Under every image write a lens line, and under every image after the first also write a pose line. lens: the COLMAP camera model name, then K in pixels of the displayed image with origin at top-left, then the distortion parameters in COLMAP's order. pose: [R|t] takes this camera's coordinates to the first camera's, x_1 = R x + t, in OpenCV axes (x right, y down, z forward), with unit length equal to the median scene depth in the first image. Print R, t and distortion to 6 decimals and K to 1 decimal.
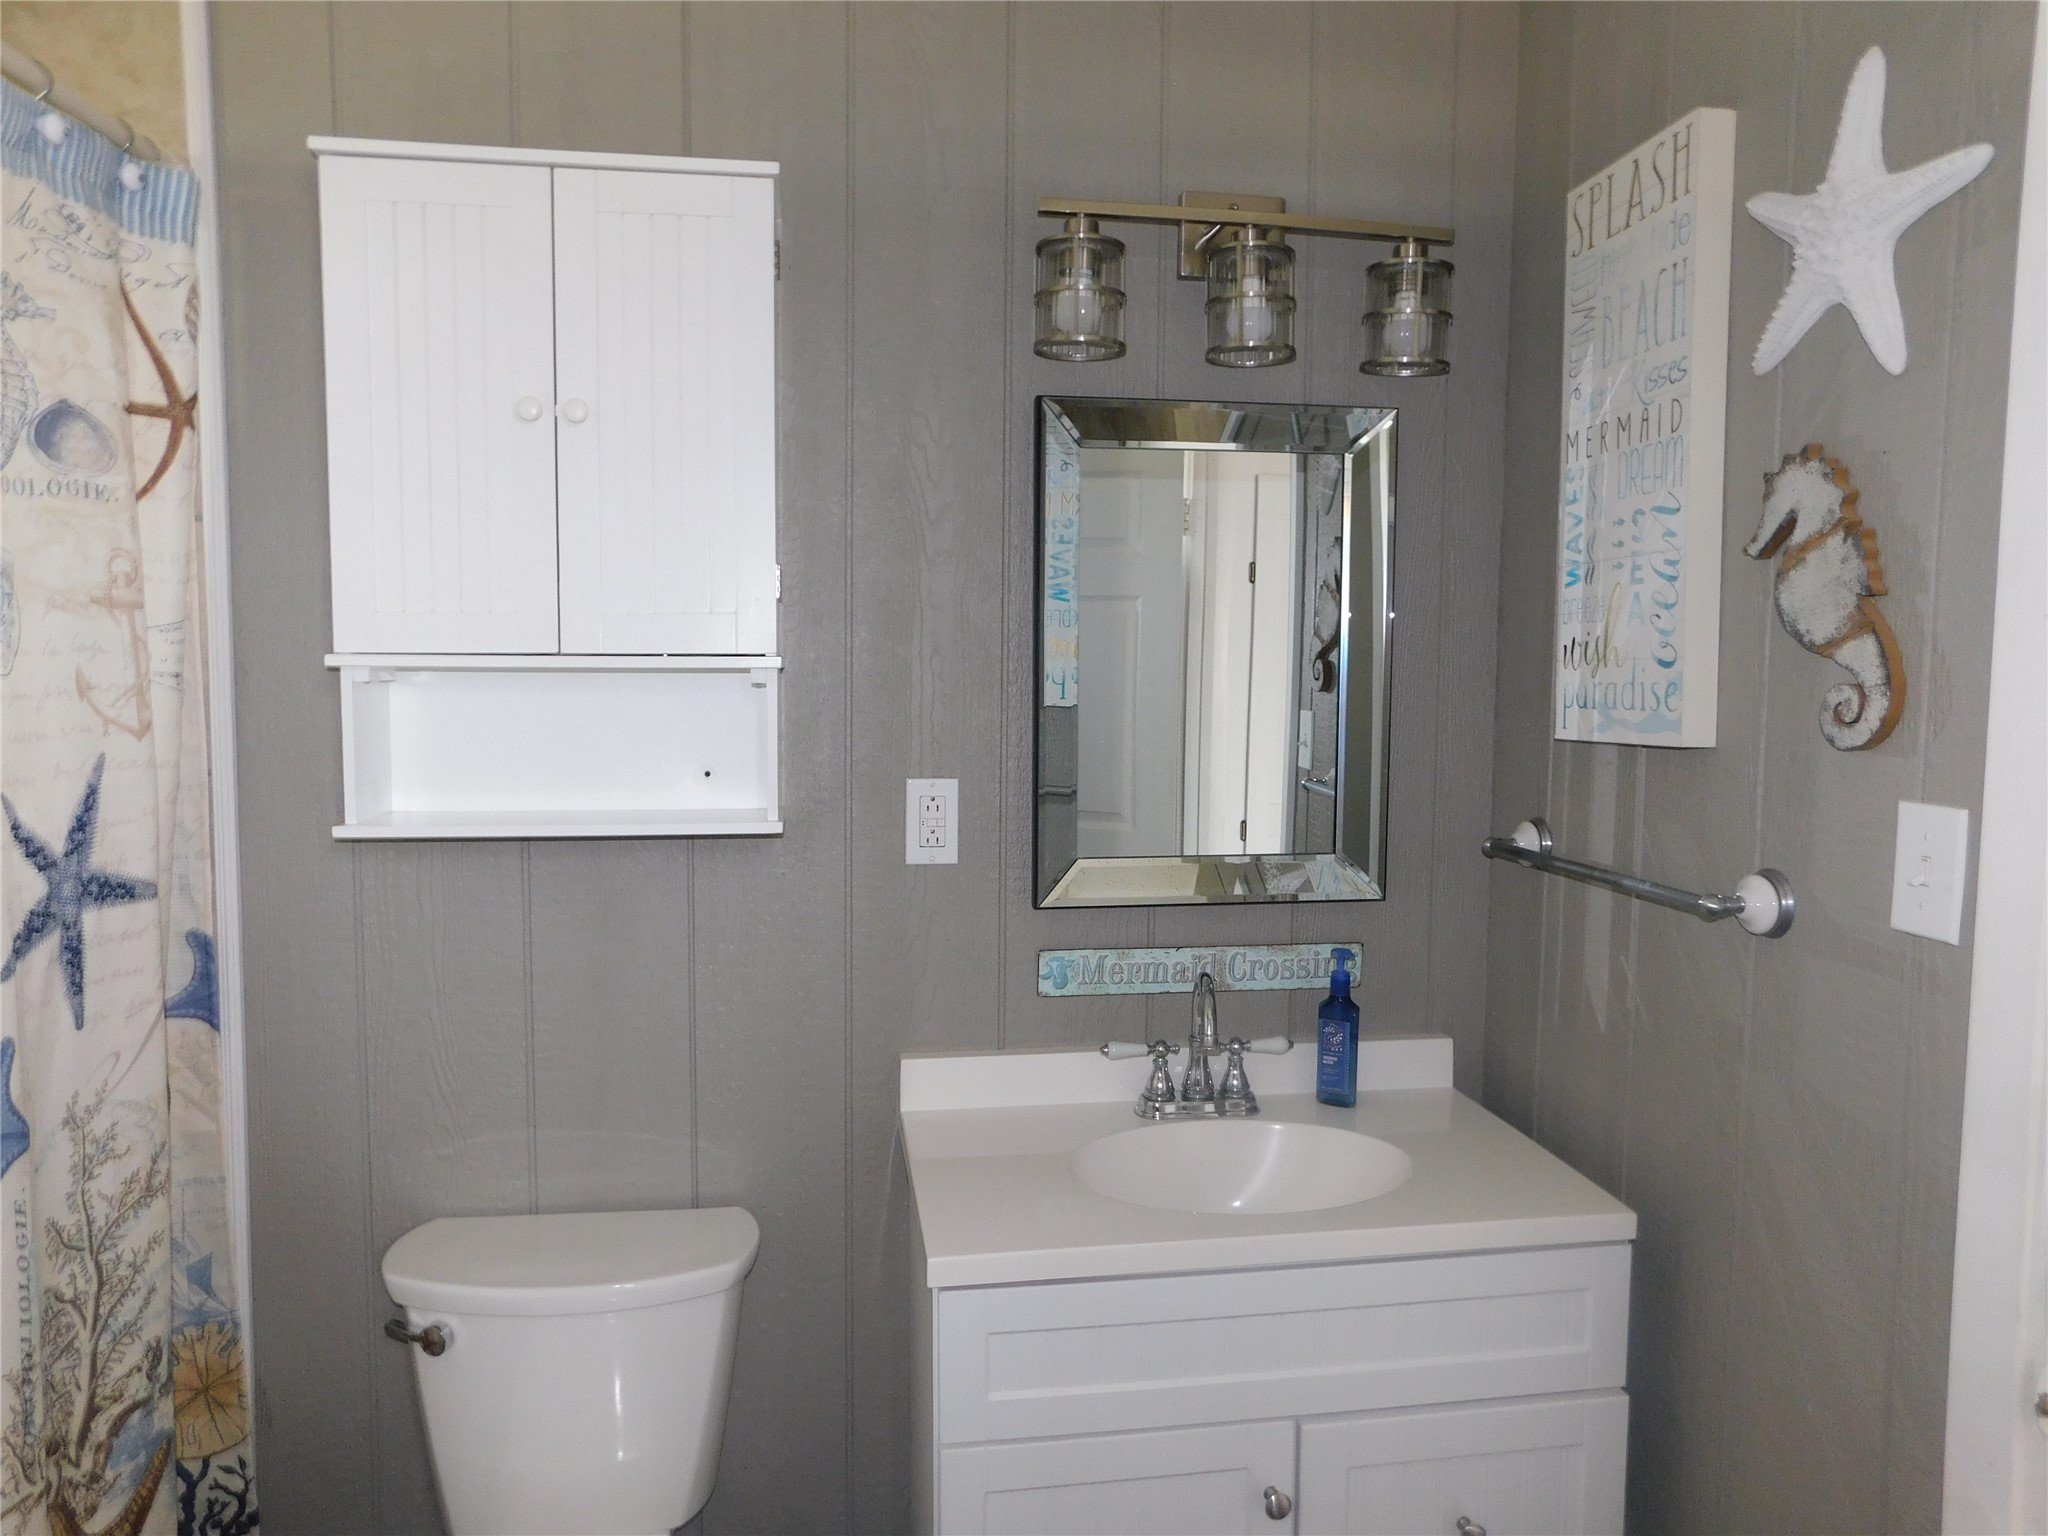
lens RADIAL K [[1368.2, 0, 1024.0], [0, 1368.2, 768.0], [0, 0, 1]] dist [-0.068124, 0.067506]
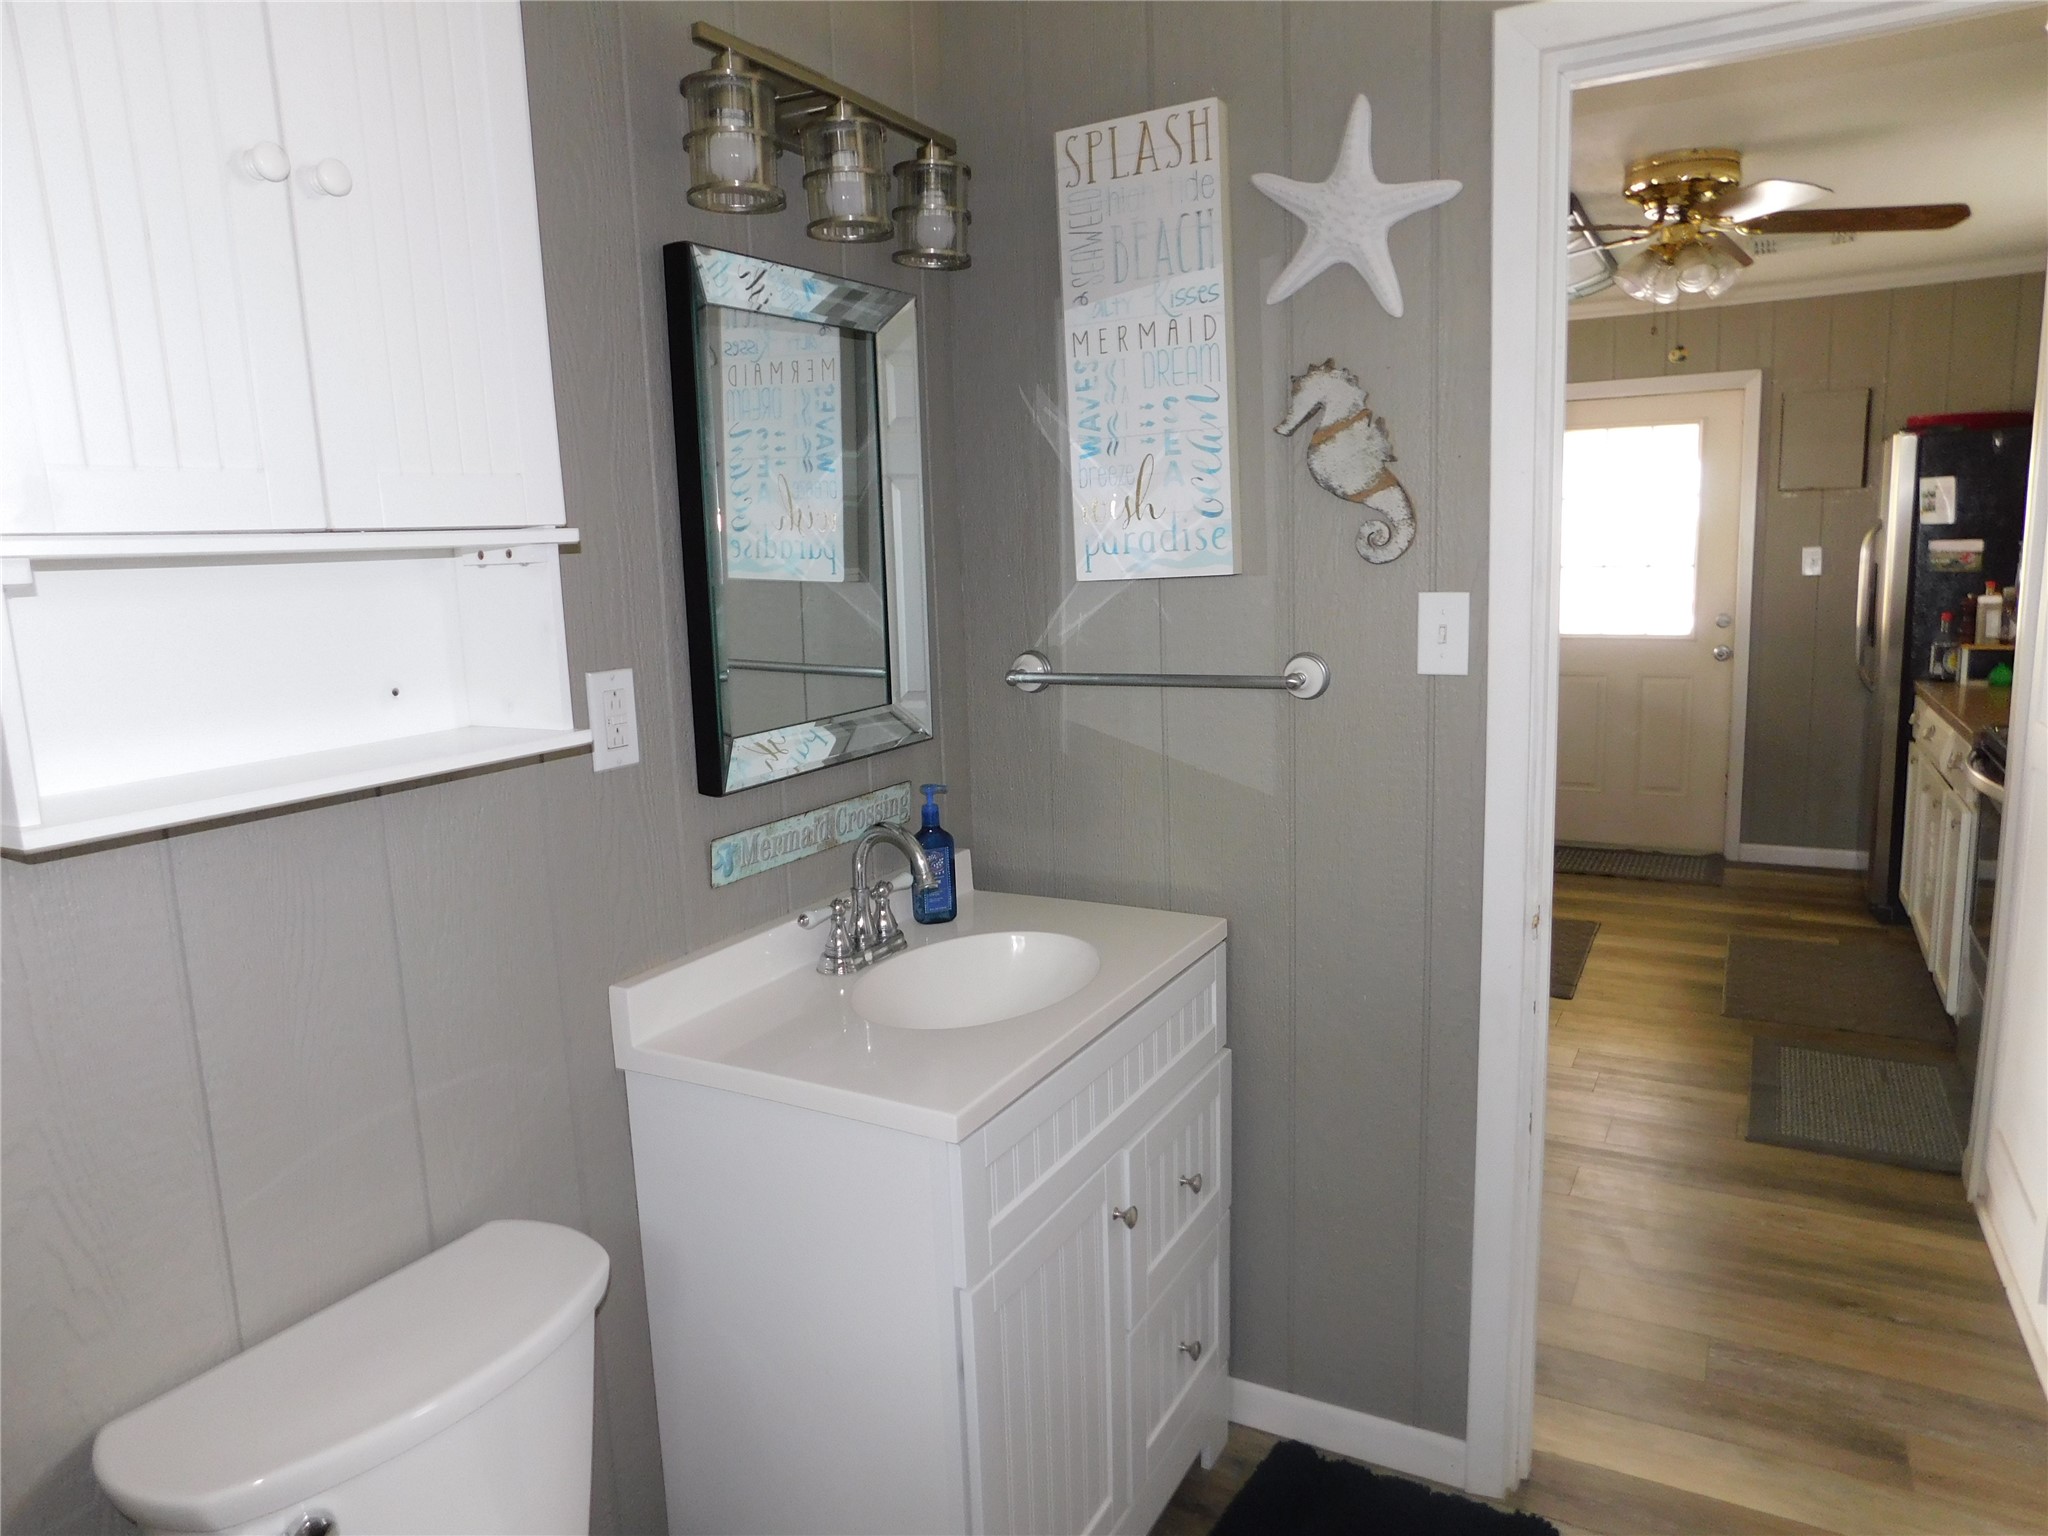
lens RADIAL K [[1368.2, 0, 1024.0], [0, 1368.2, 768.0], [0, 0, 1]] dist [-0.068124, 0.067506]
pose [[0.610421, -0.160249, 0.775697, -0.715495], [0.104020, 0.987057, 0.122057, -0.012098], [-0.785217, 0.006182, 0.619190, 0.295002]]
